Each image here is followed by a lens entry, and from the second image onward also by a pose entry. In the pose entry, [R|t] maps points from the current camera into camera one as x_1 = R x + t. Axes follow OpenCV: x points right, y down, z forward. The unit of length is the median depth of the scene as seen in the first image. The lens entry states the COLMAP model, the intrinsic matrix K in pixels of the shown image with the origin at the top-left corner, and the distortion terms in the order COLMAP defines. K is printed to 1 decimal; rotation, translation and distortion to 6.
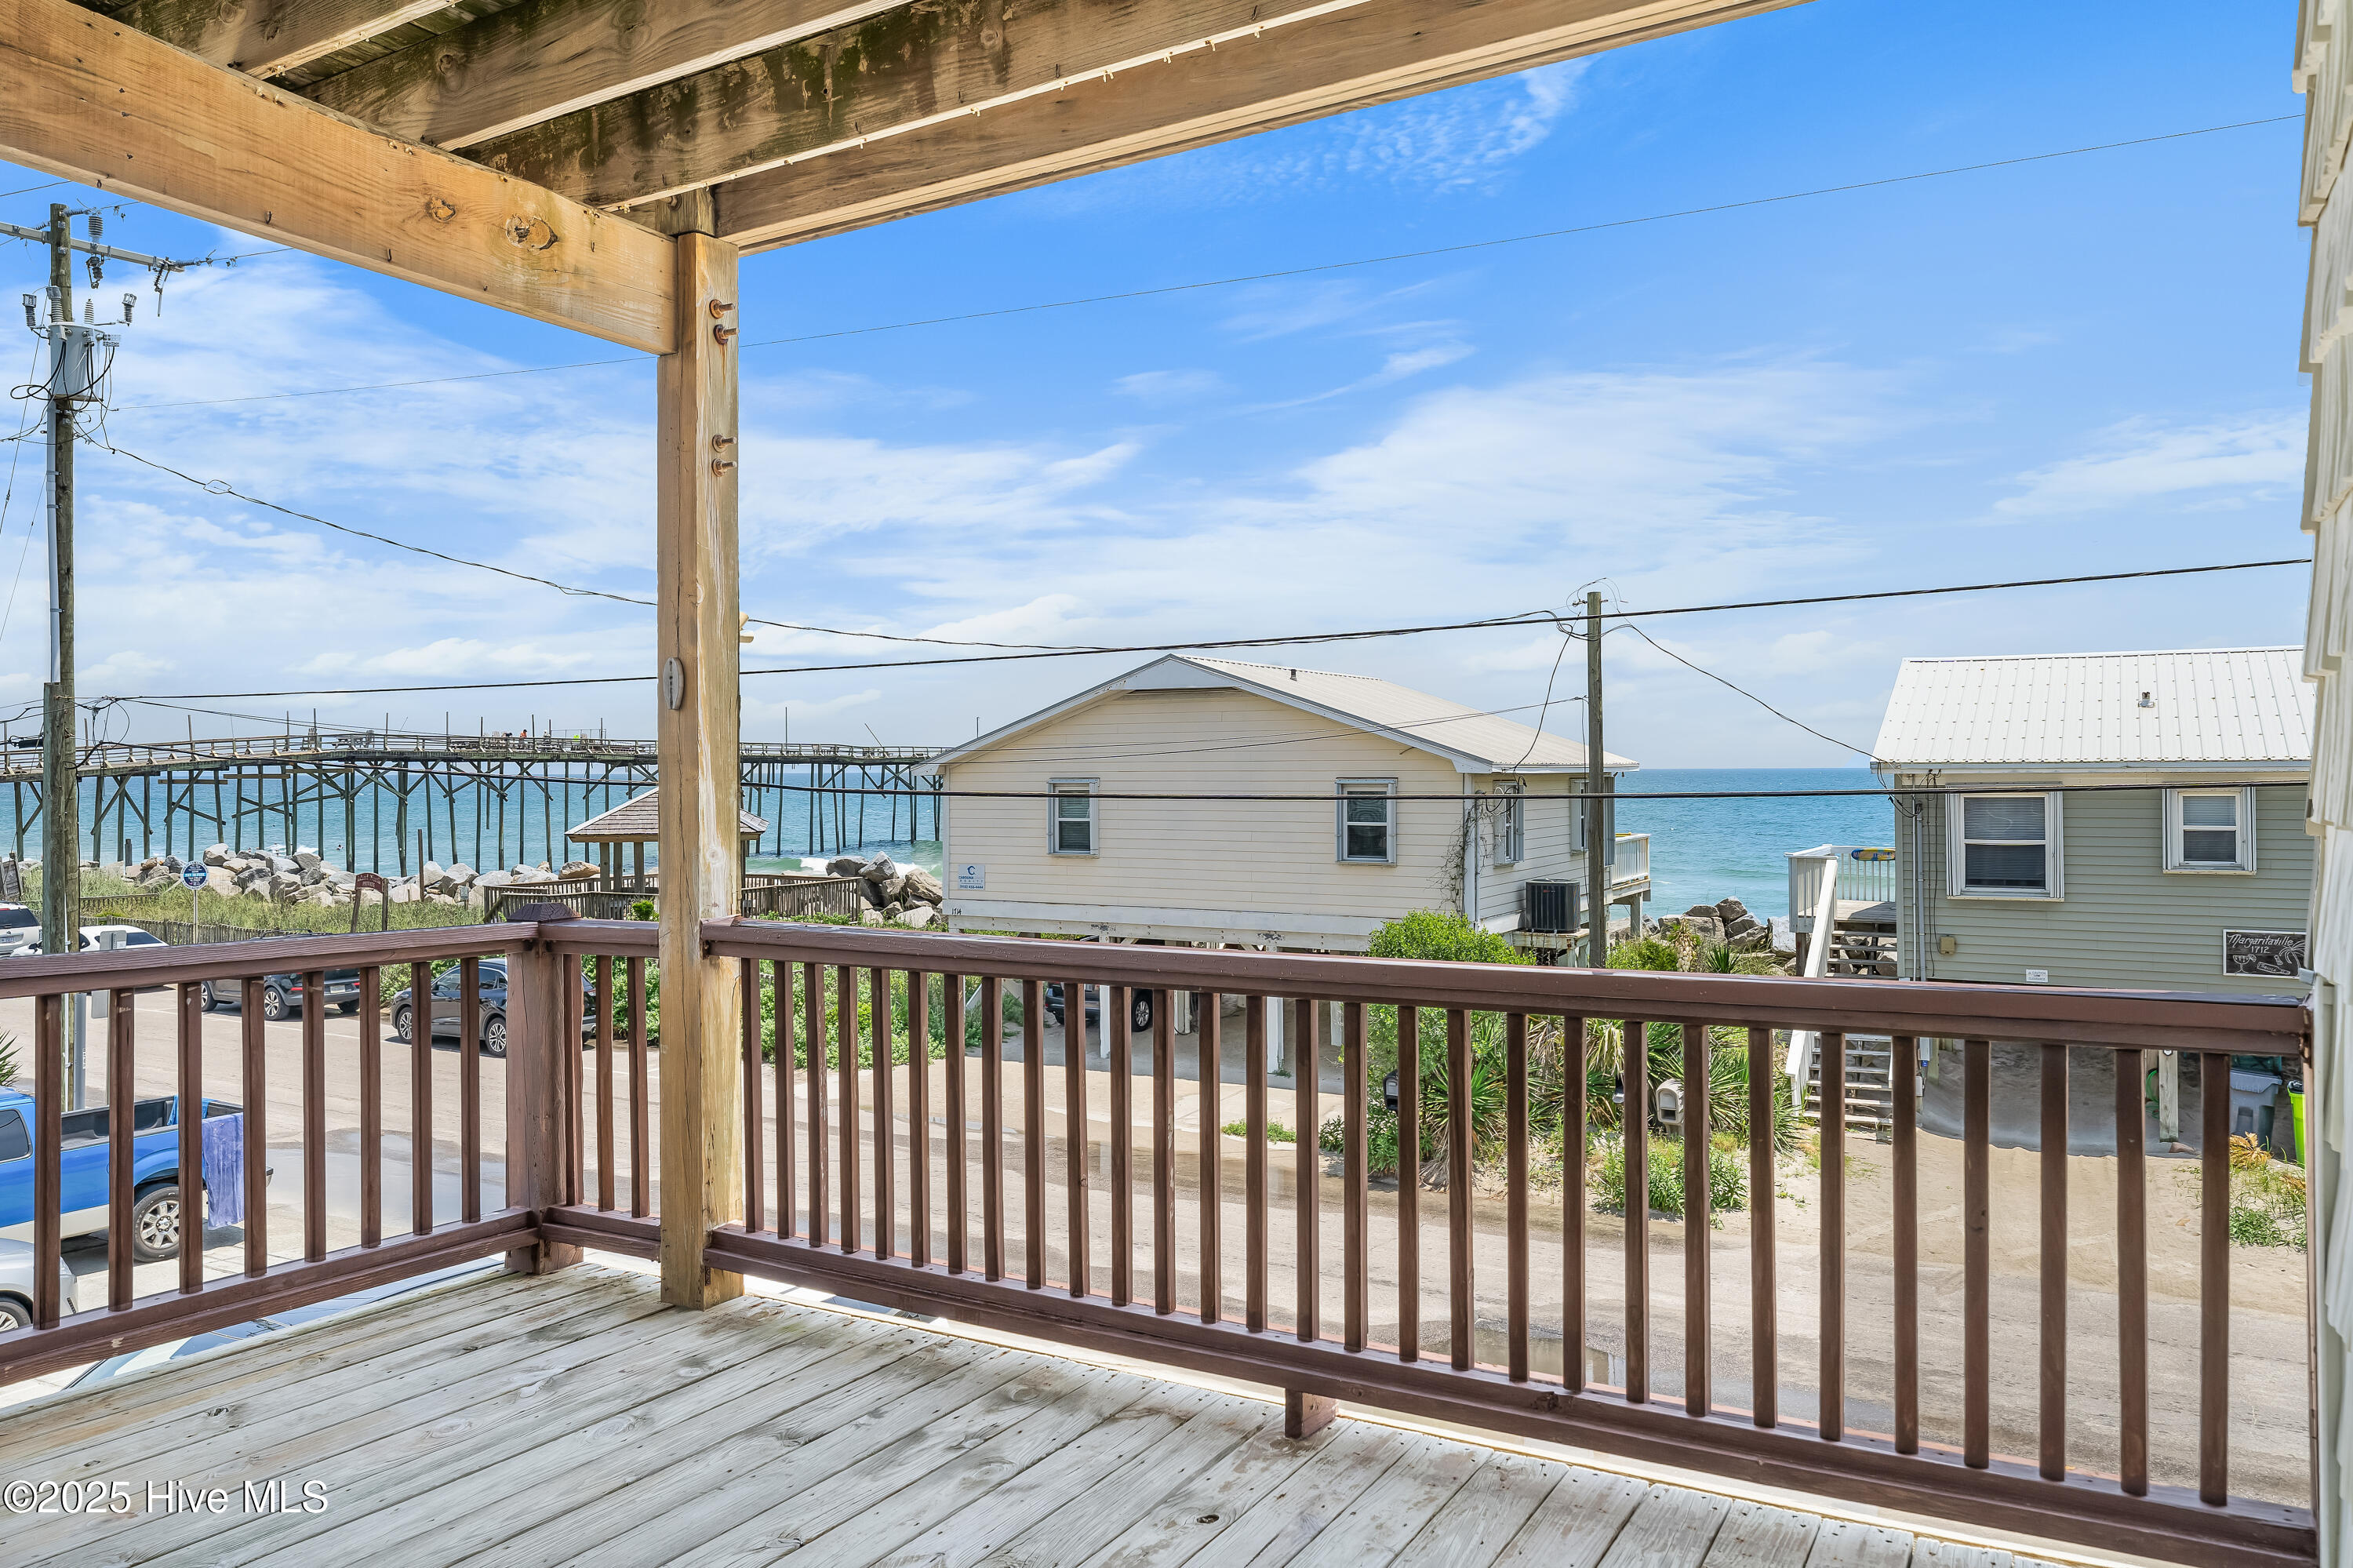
lens RADIAL K [[1600.5, 0, 1169.5], [0, 1600.5, 774.8], [0, 0, 1]] dist [0.004833, 0.002007]
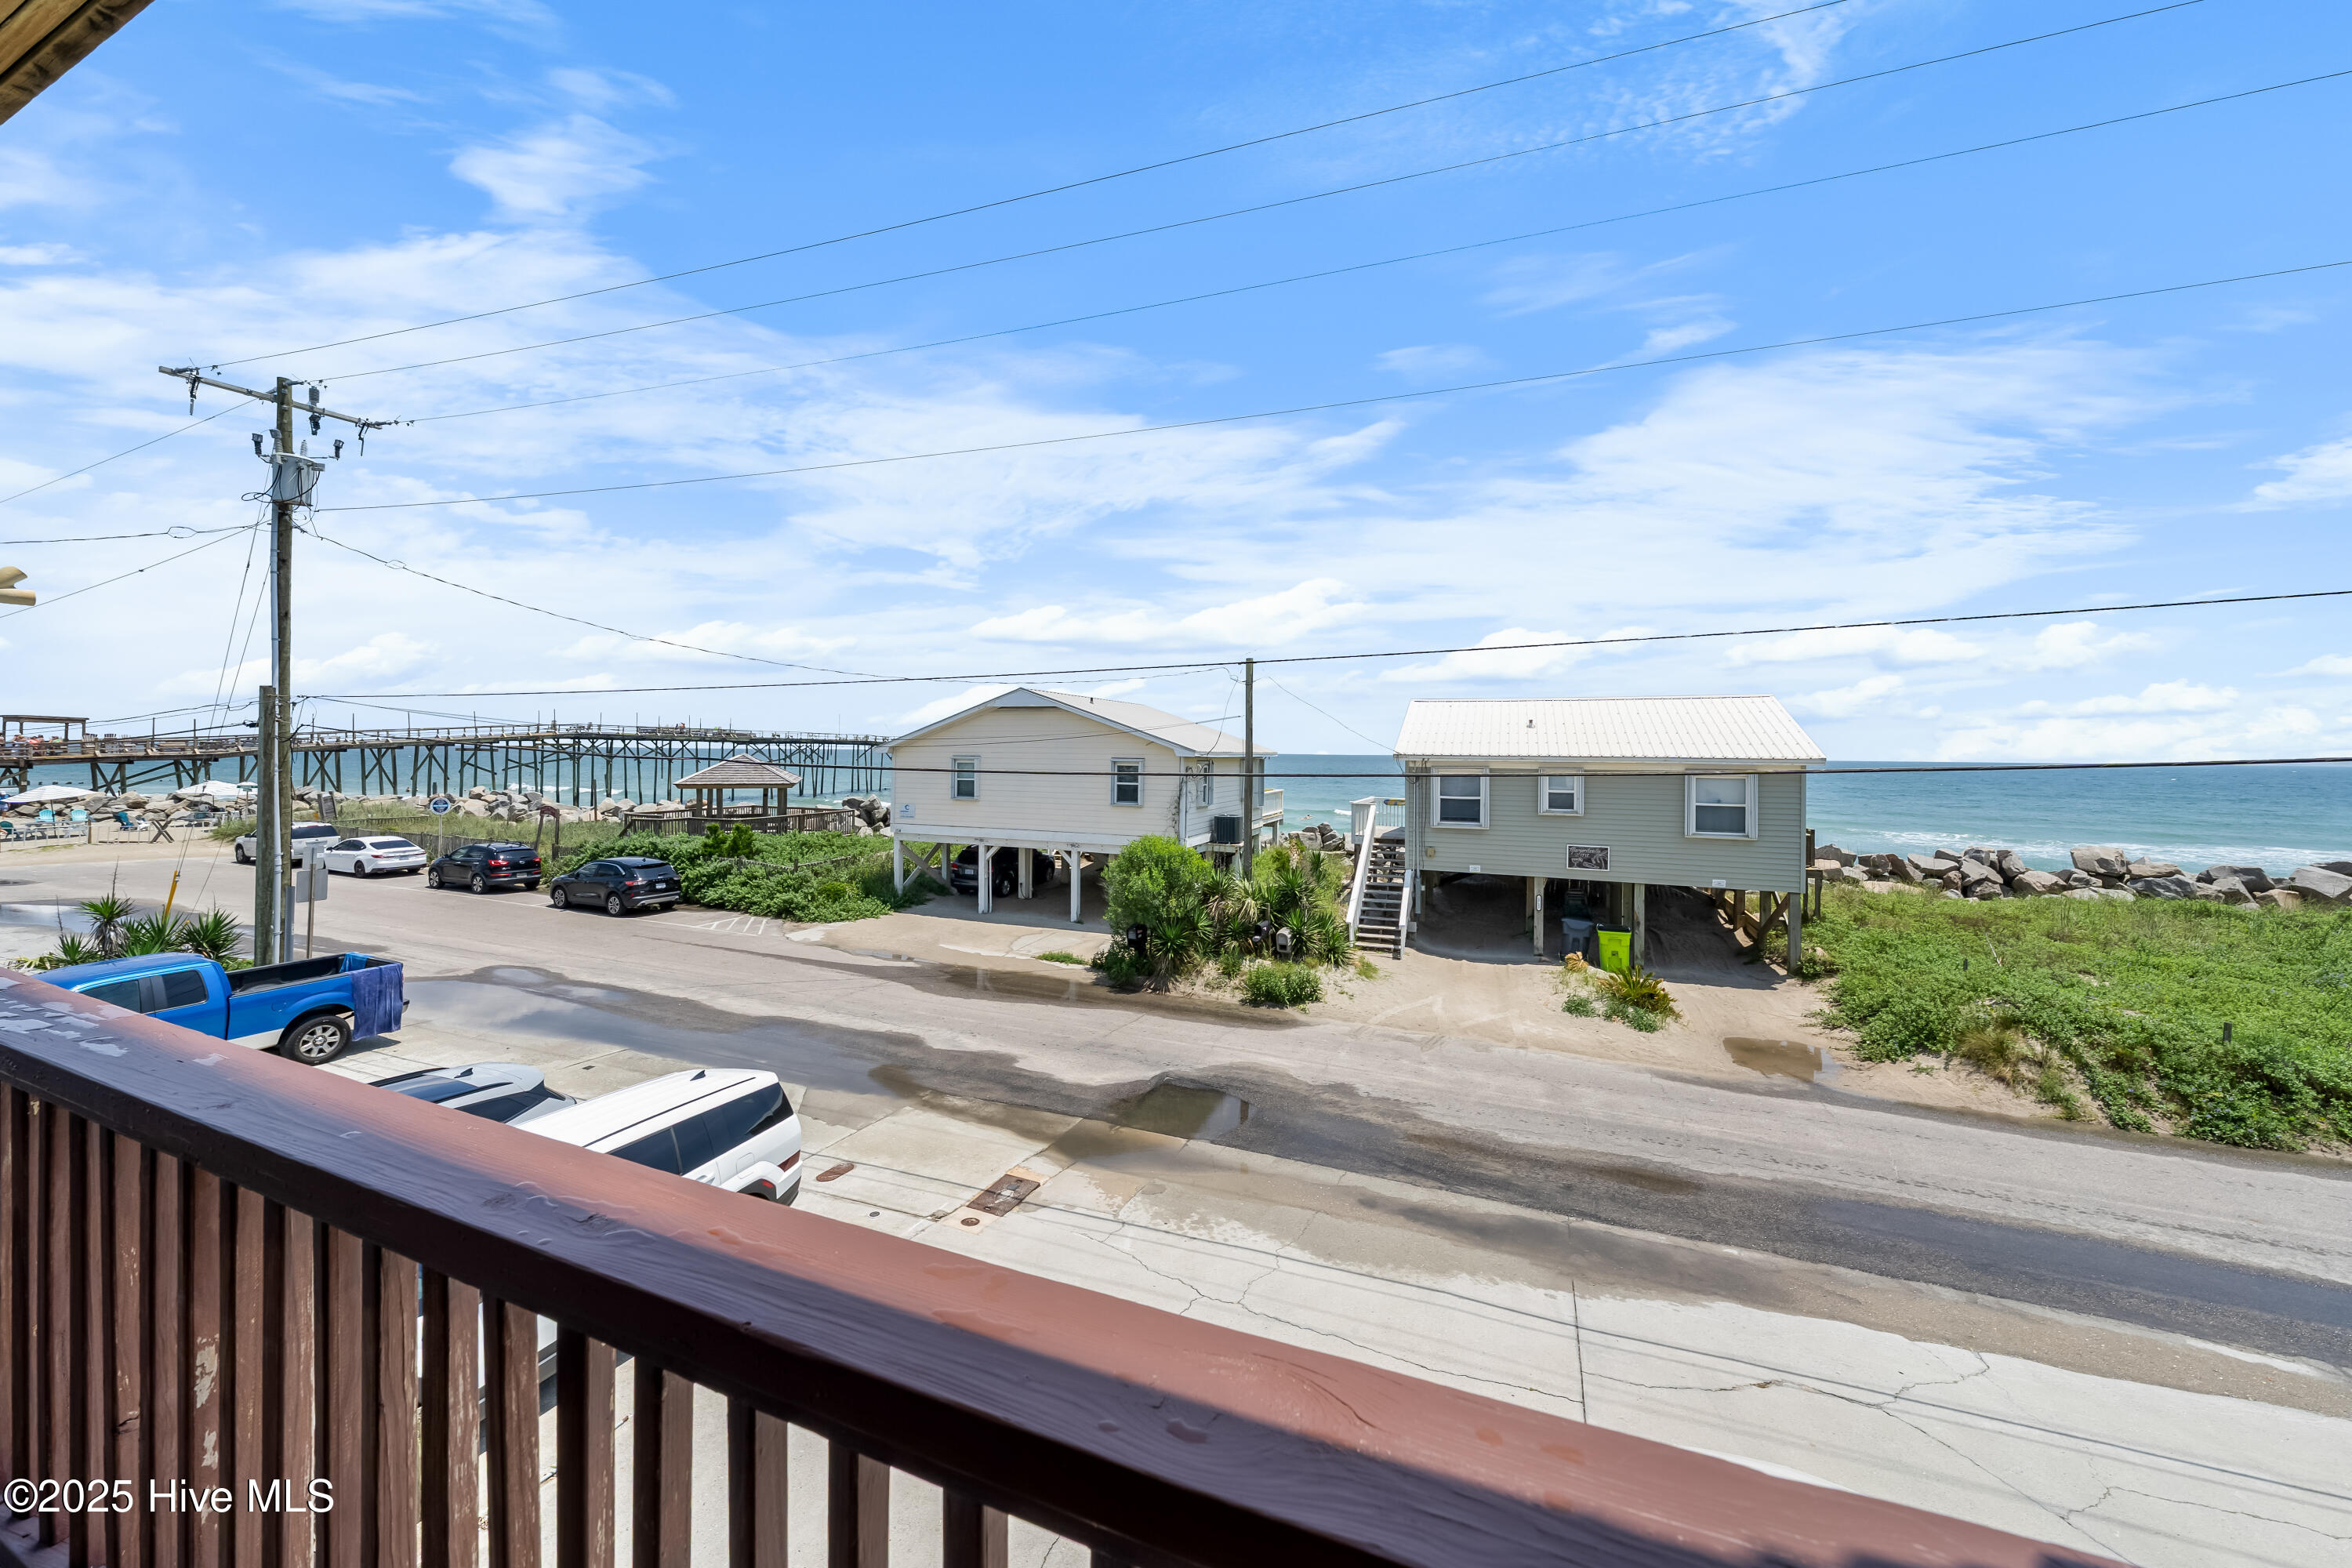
lens RADIAL K [[815.7, 0, 1166.8], [0, 815.7, 756.2], [0, 0, 1]] dist [-0.001123, -0.000023]
pose [[0.990697, 0.014076, 0.135357, 0.043428], [-0.014441, 0.999894, 0.001715, -0.002606], [-0.135319, -0.003654, 0.990795, 0.085396]]
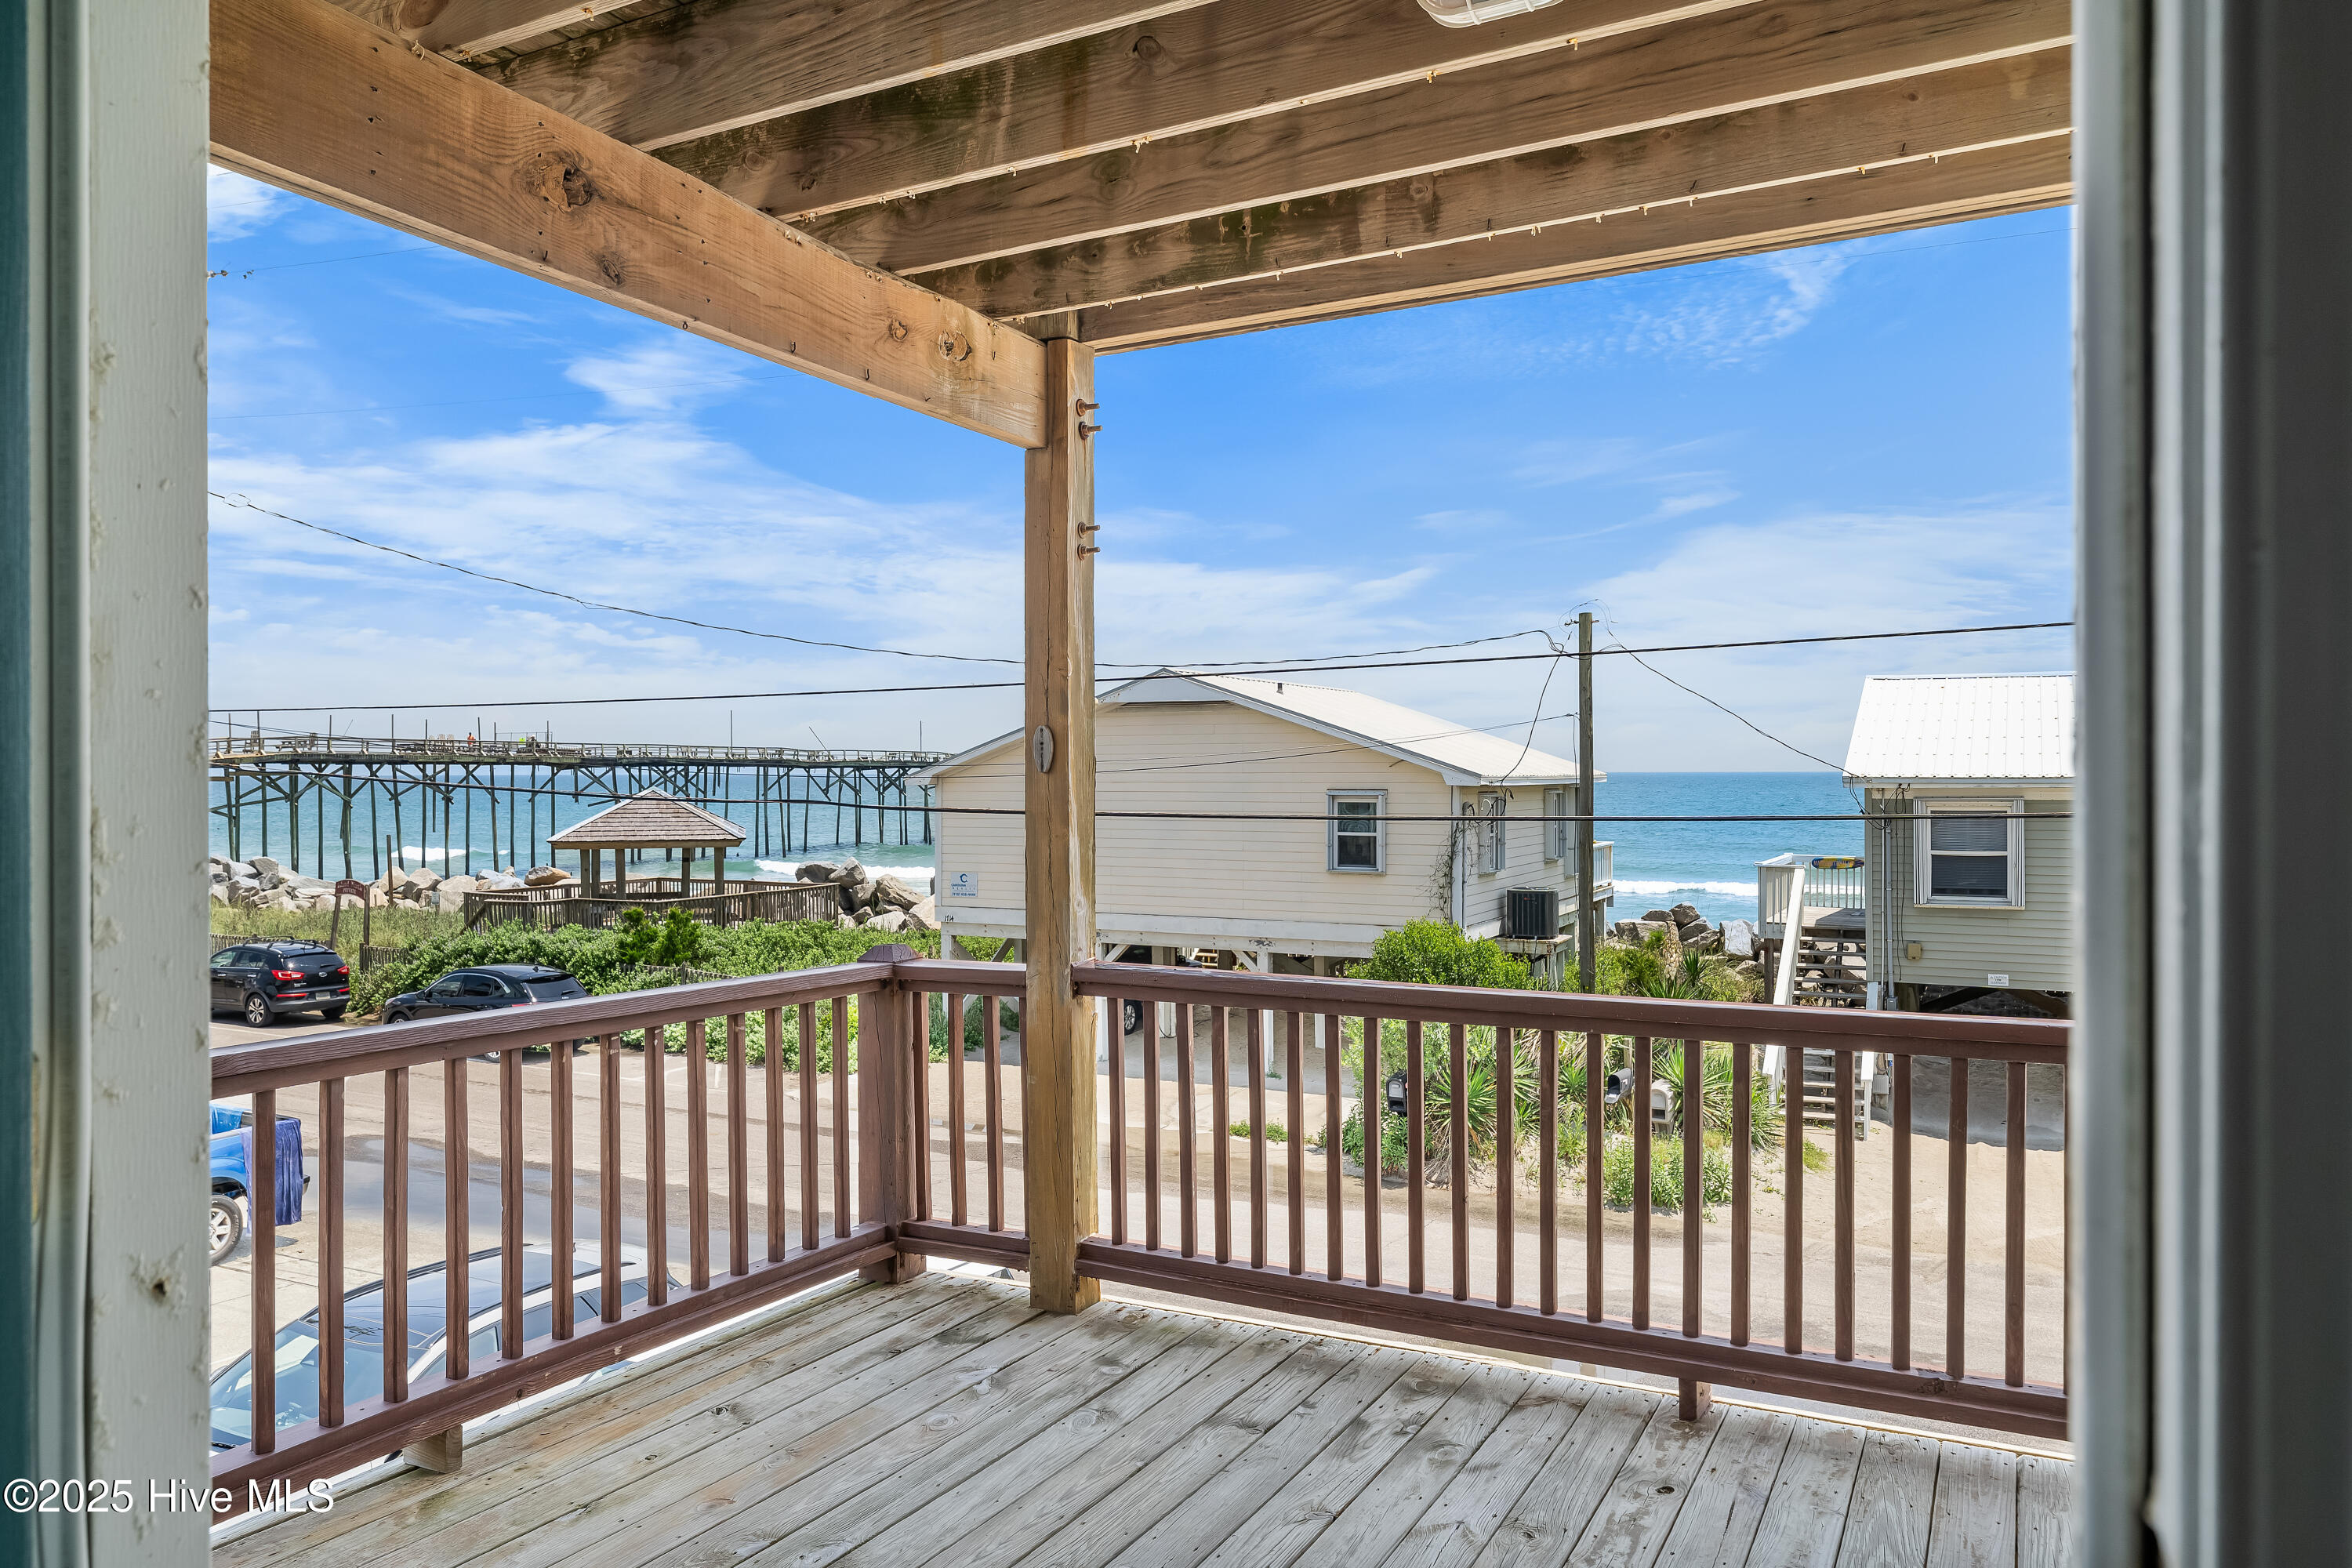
lens RADIAL K [[1580.2, 0, 1165.1], [0, 1580.2, 802.3], [0, 0, 1]] dist [0.005449, 0.000040]
pose [[0.999162, 0.001599, 0.040899, -0.043329], [-0.002252, 0.999871, 0.015929, -0.006063], [-0.040868, -0.016008, 0.999036, -0.014429]]
